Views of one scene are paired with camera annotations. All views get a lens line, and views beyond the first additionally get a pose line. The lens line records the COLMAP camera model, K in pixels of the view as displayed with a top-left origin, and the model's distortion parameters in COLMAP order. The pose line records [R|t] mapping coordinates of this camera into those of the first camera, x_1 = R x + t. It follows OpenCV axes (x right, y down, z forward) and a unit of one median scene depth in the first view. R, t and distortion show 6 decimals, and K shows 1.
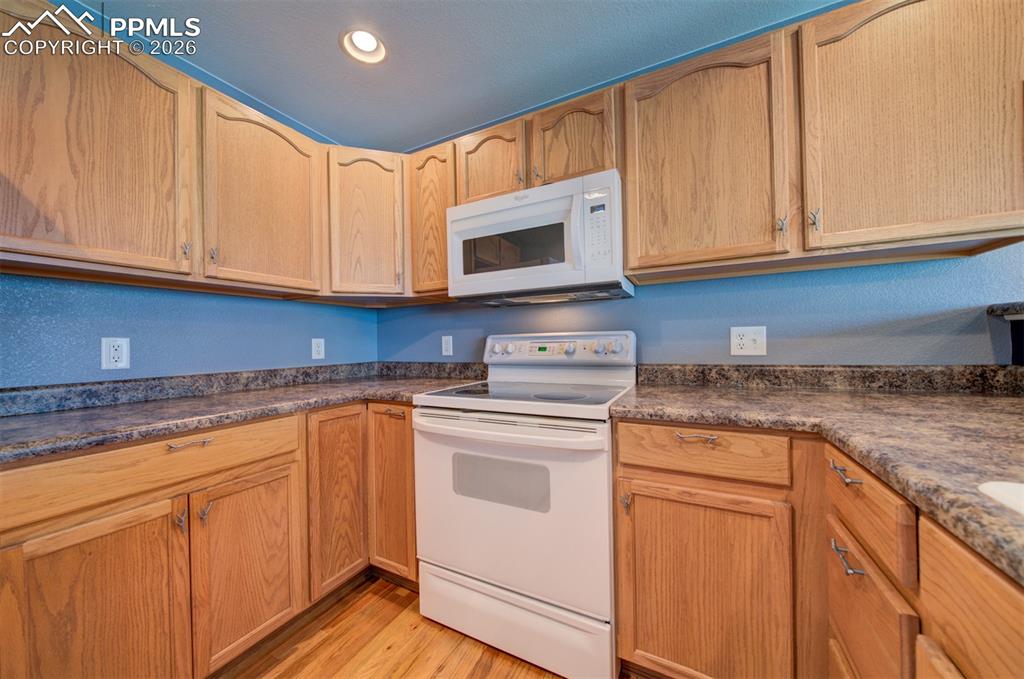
lens RADIAL K [[345.7, 0, 510.8], [0, 345.7, 342.9], [0, 0, 1]] dist [-0.006389, -0.000096]
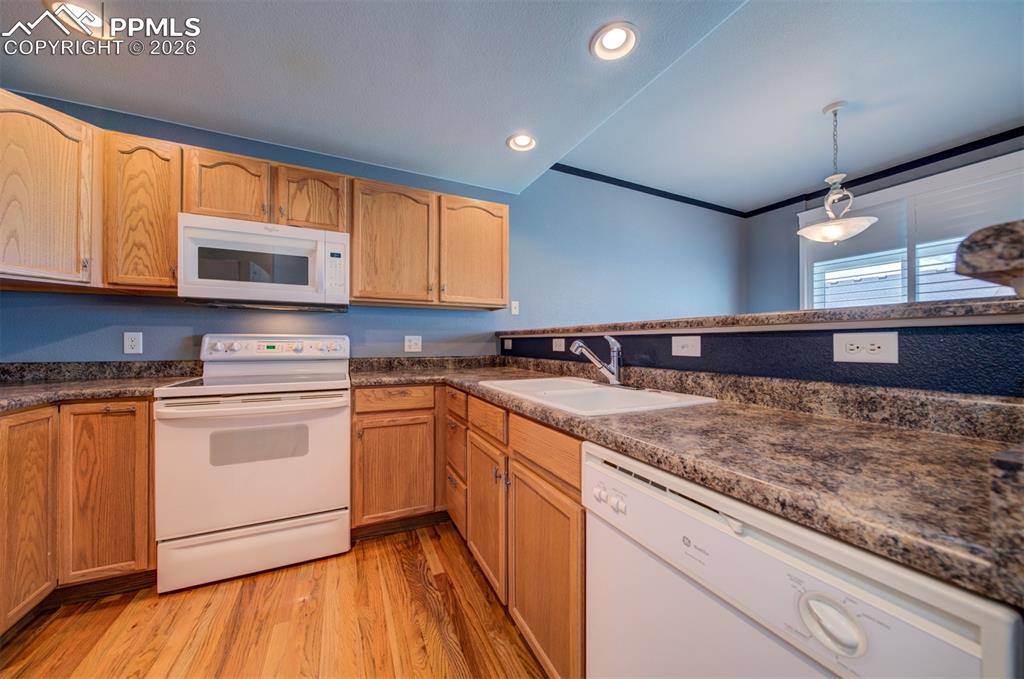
lens RADIAL K [[345.7, 0, 510.8], [0, 345.7, 342.9], [0, 0, 1]] dist [-0.006389, -0.000096]
pose [[0.595152, 0.021981, 0.803313, -0.464872], [-0.017396, 0.999744, -0.014467, 0.006334], [-0.803425, -0.005364, 0.595382, -0.489981]]
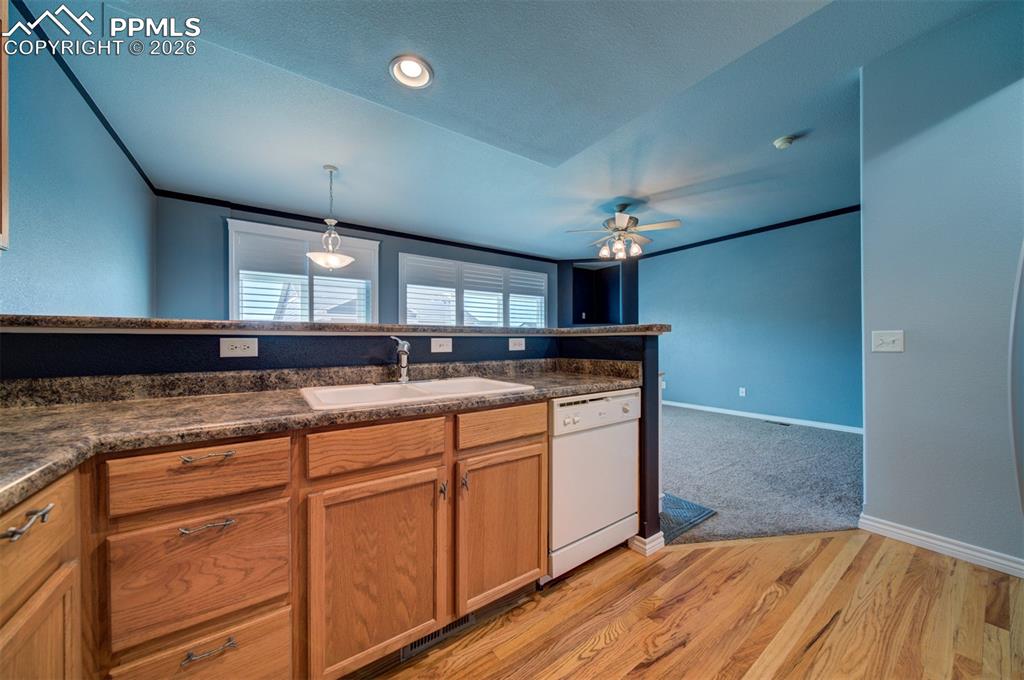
lens RADIAL K [[353.1, 0, 504.9], [0, 353.1, 343.7], [0, 0, 1]] dist [-0.007164, -0.000081]
pose [[-0.887263, 0.023280, 0.460675, -0.270963], [0.021406, 0.999728, -0.009293, 0.005287], [-0.460766, 0.001616, -0.887520, 0.761018]]
